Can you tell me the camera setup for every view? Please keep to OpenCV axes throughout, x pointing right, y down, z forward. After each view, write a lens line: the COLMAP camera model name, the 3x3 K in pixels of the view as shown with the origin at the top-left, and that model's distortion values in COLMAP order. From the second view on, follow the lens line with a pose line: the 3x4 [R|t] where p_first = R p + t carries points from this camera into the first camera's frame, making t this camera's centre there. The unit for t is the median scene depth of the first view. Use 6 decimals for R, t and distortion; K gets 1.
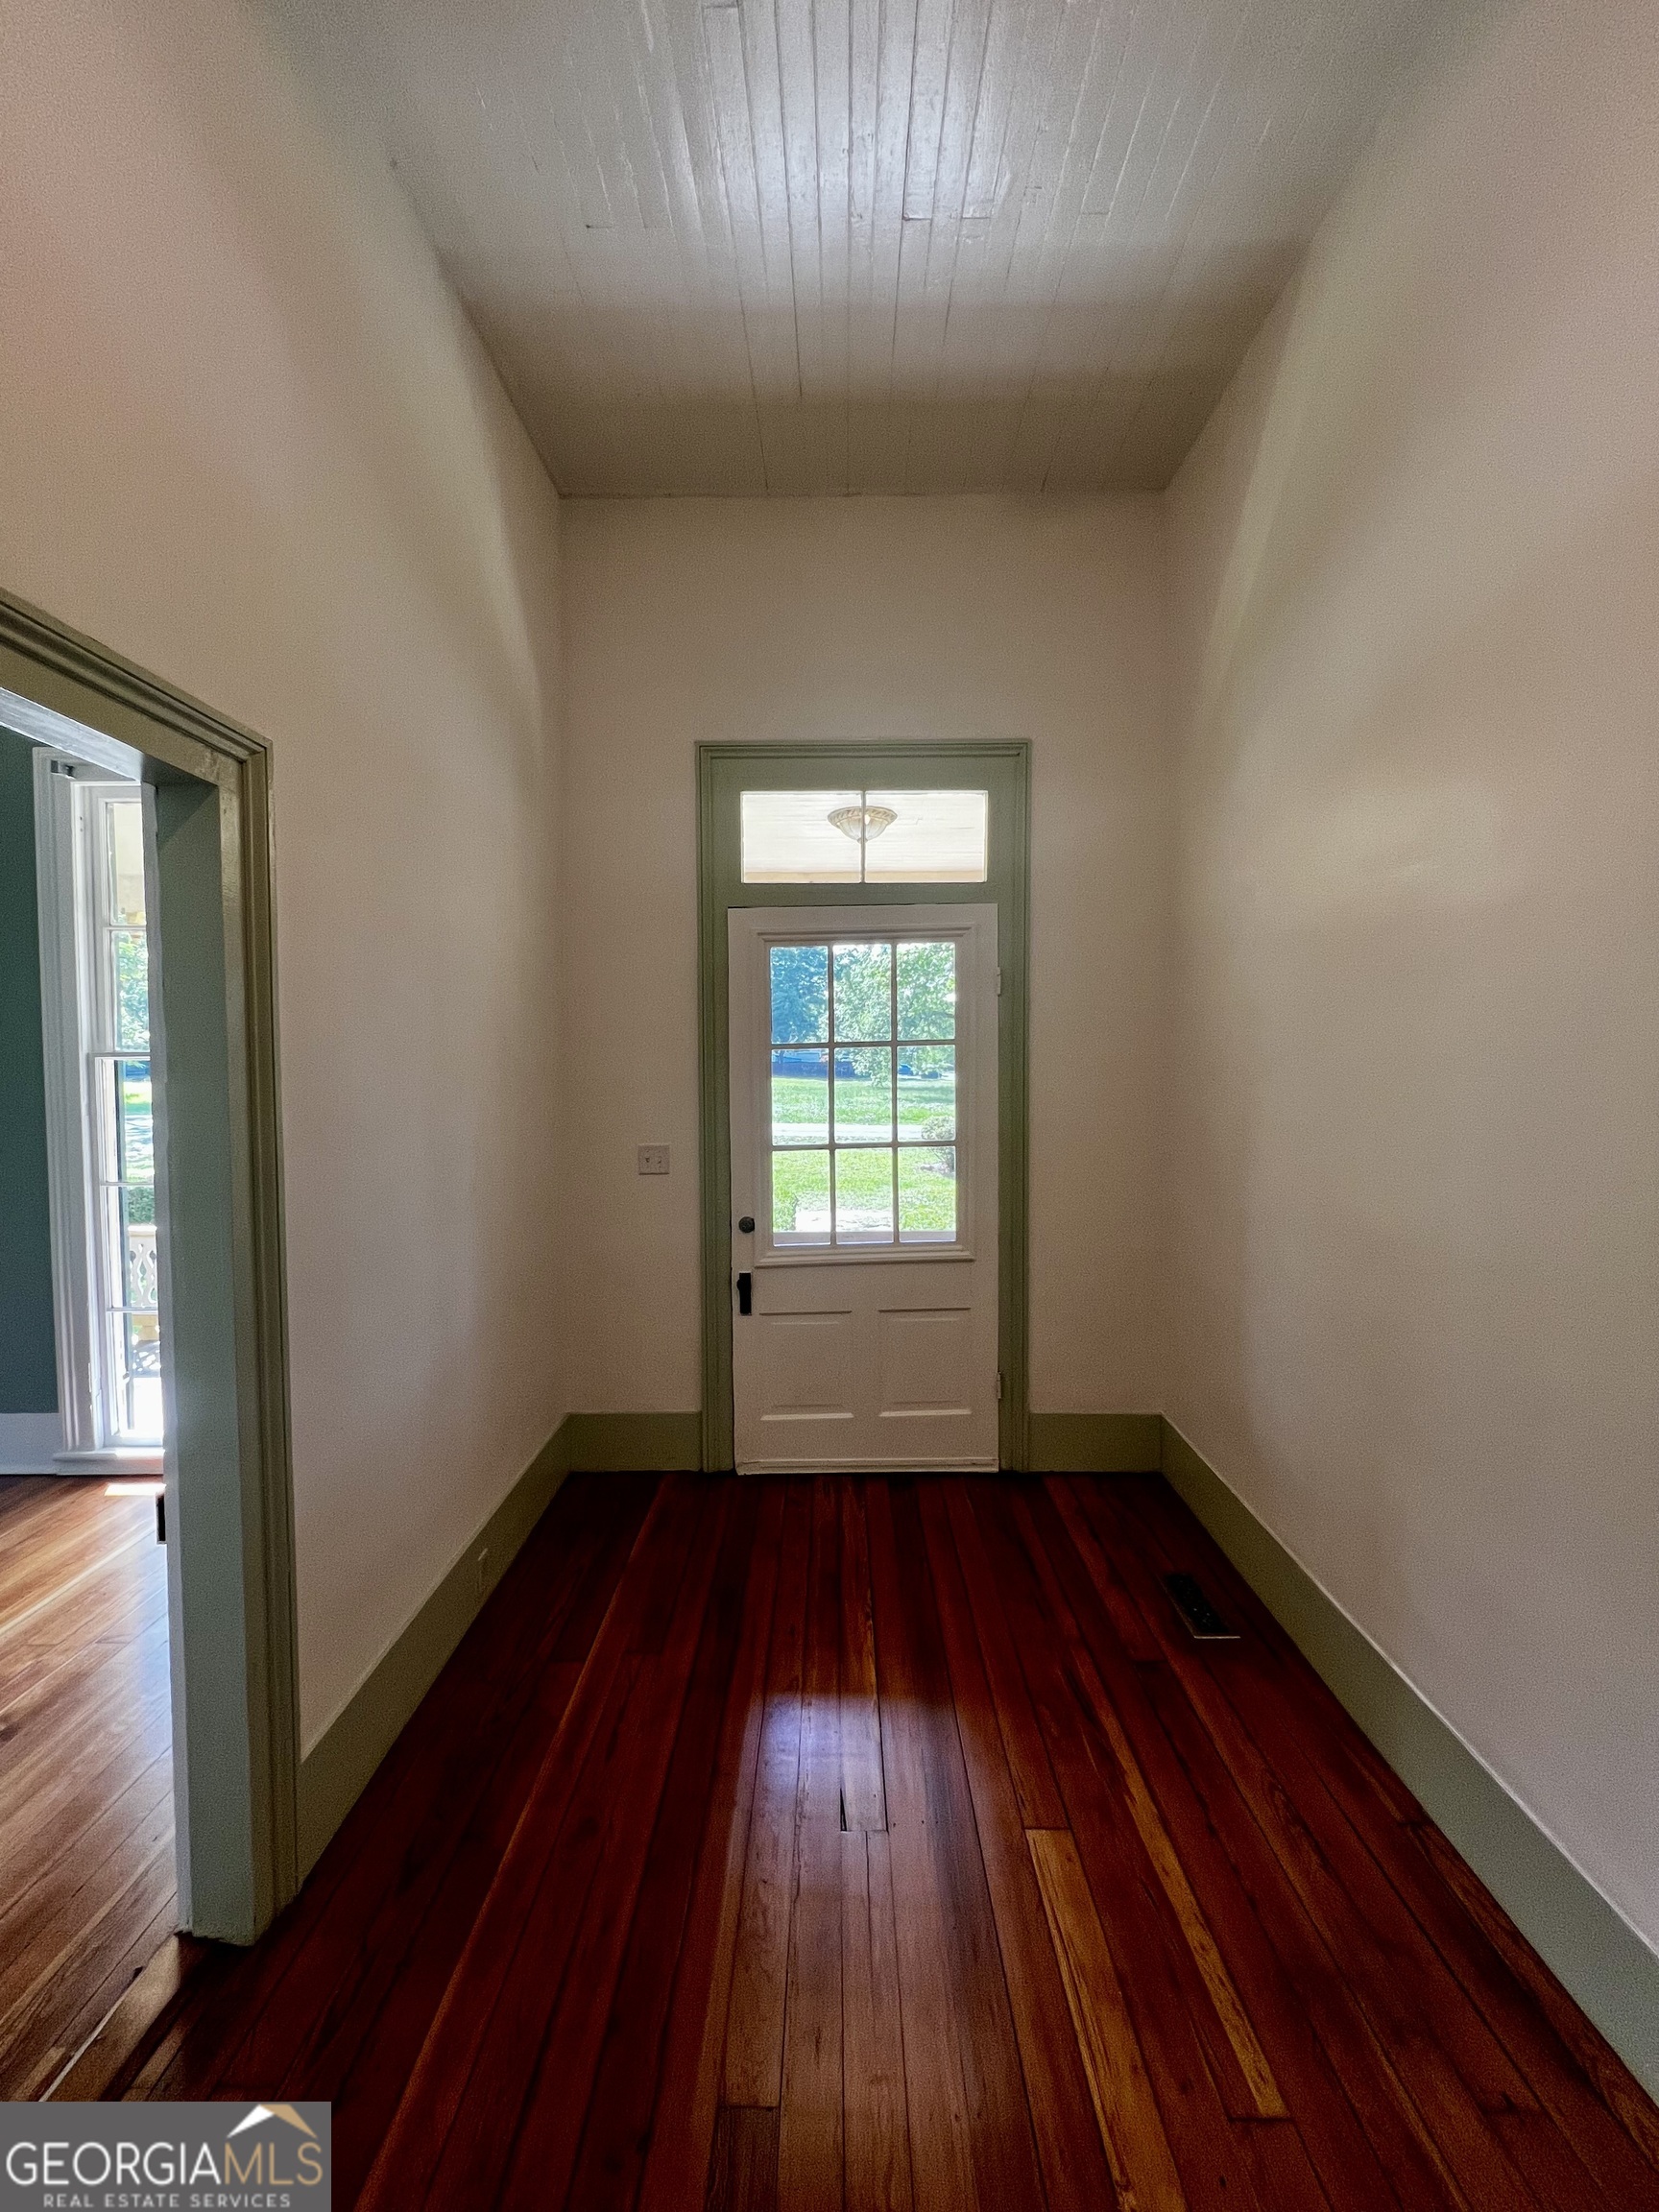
lens RADIAL K [[887.5, 0, 831.8], [0, 887.5, 1102.7], [0, 0, 1]] dist [-0.002538, 0.001131]
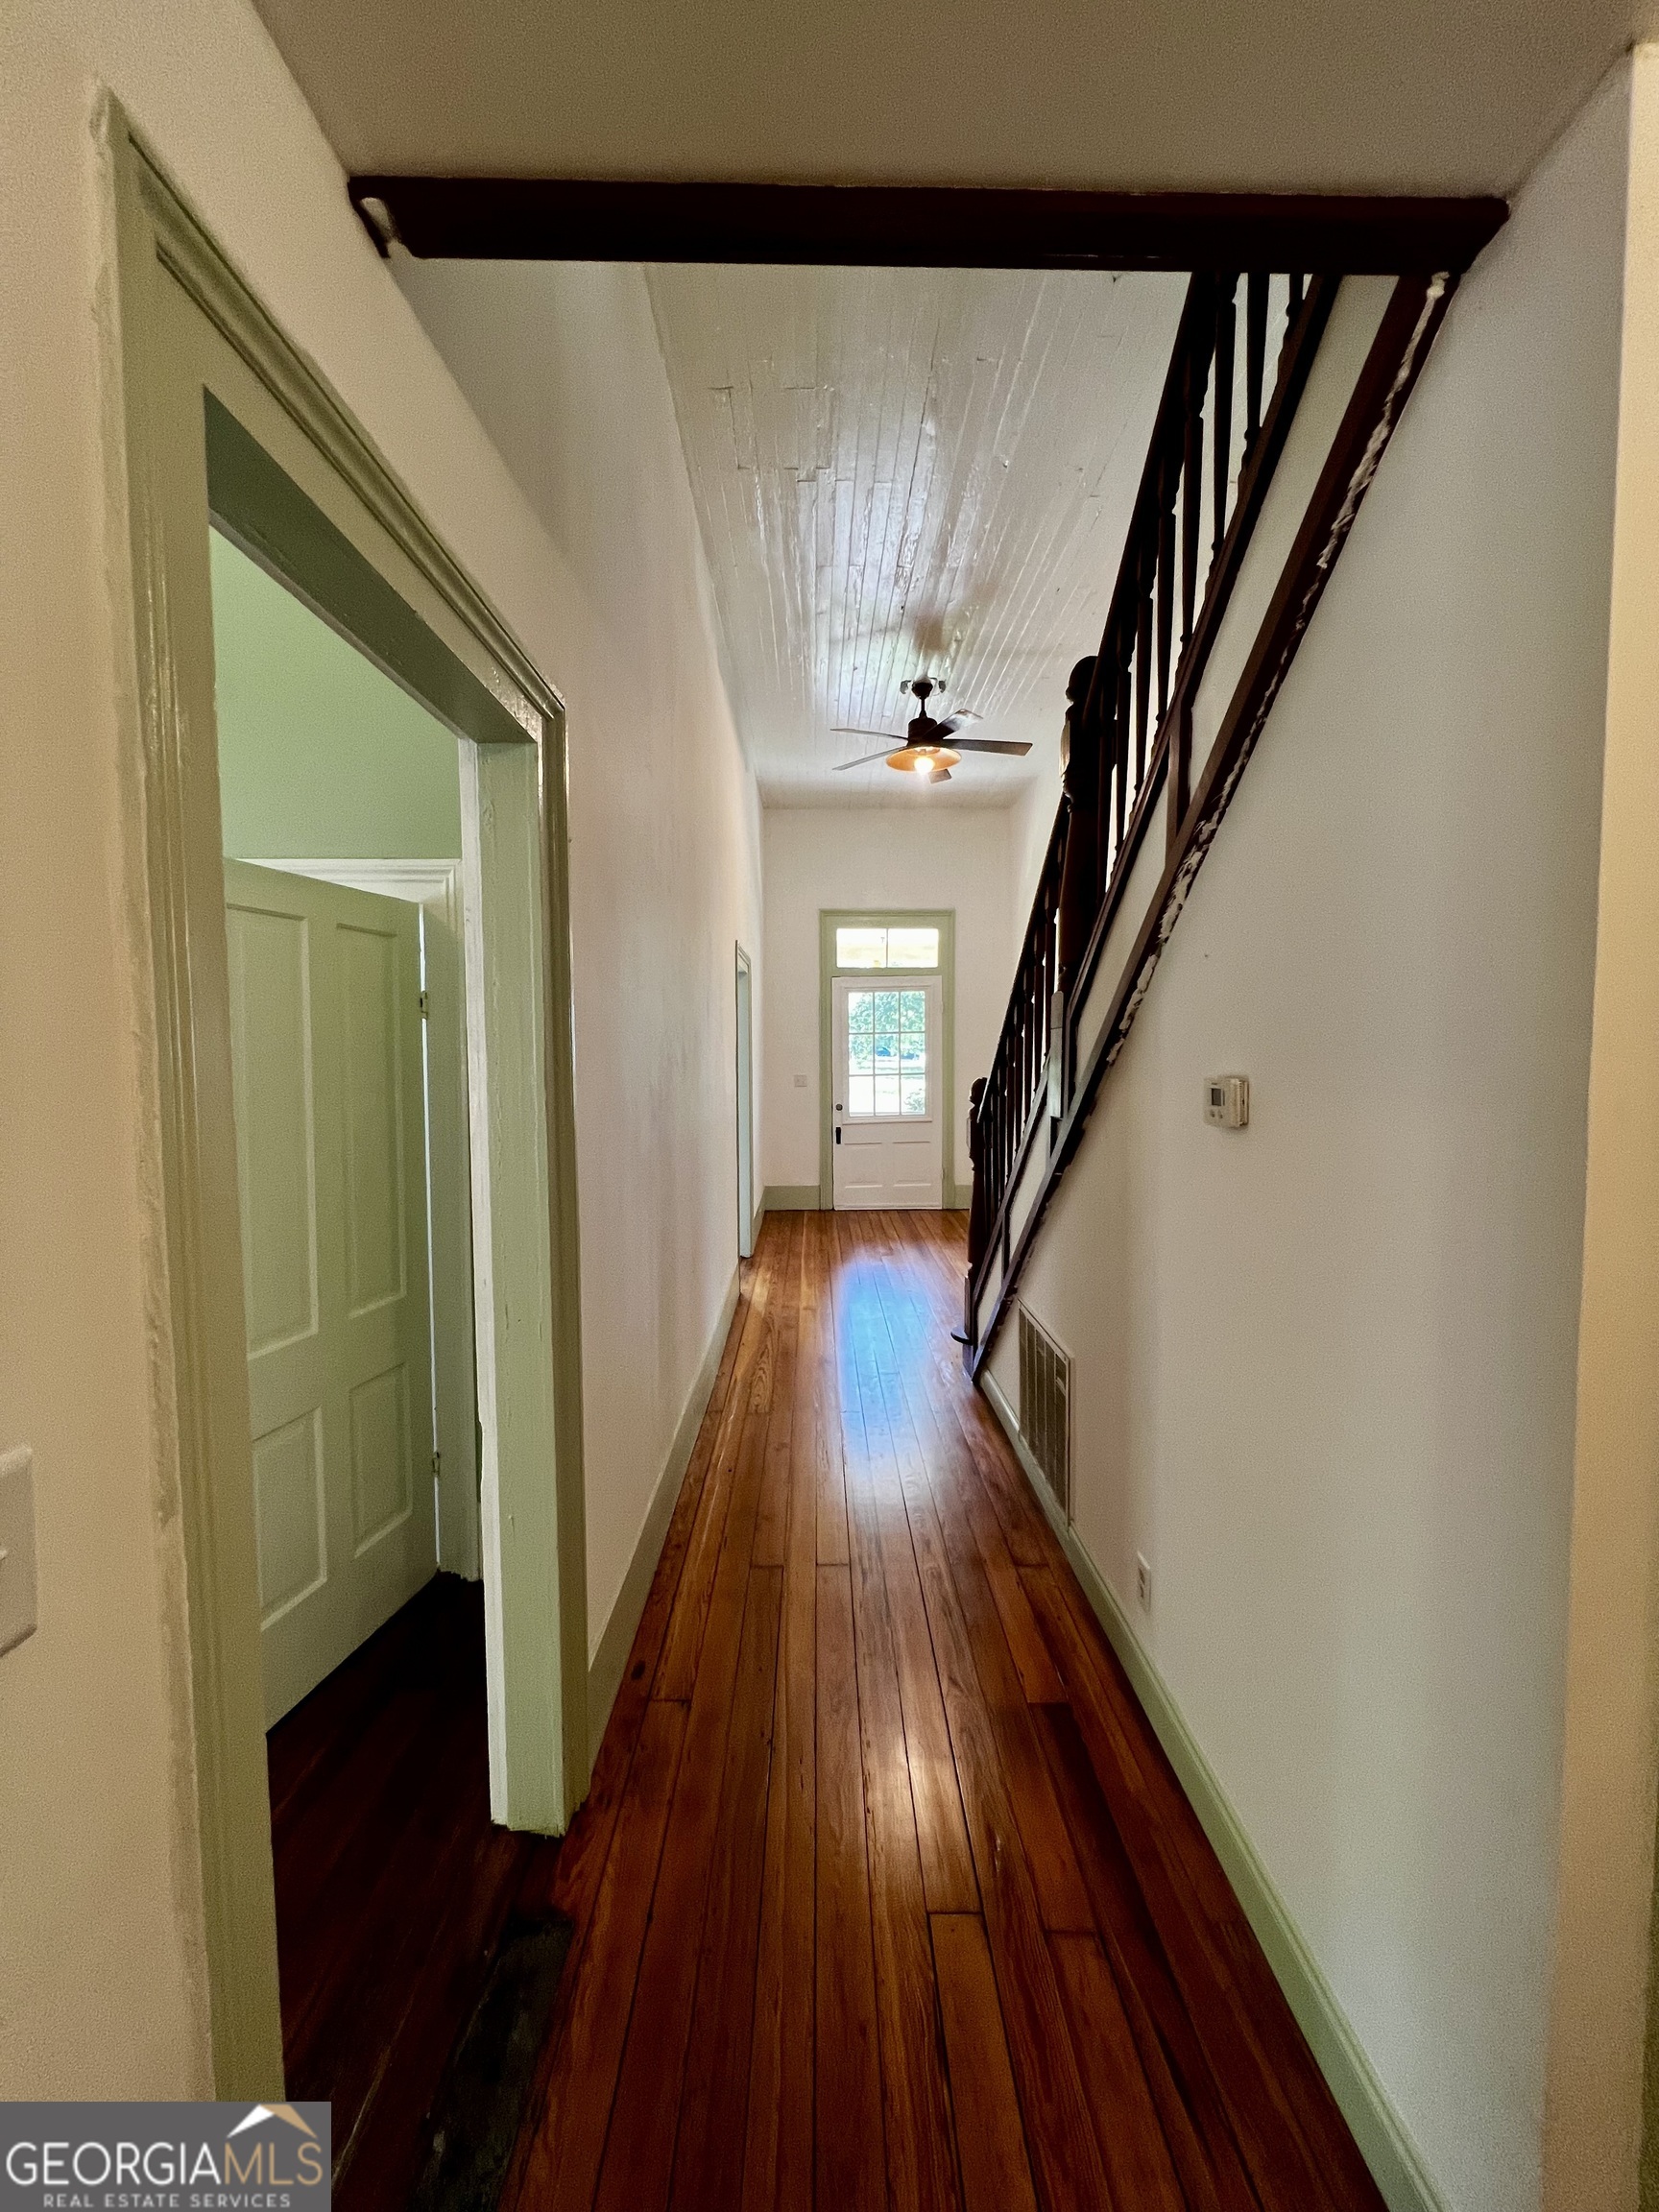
lens RADIAL K [[887.5, 0, 829.4], [0, 887.5, 1103.2], [0, 0, 1]] dist [-0.002538, 0.001131]
pose [[0.999708, -0.002075, 0.024063, -0.181059], [0.001588, 0.999794, 0.020228, 0.077759], [-0.024100, -0.020184, 0.999506, -1.428475]]
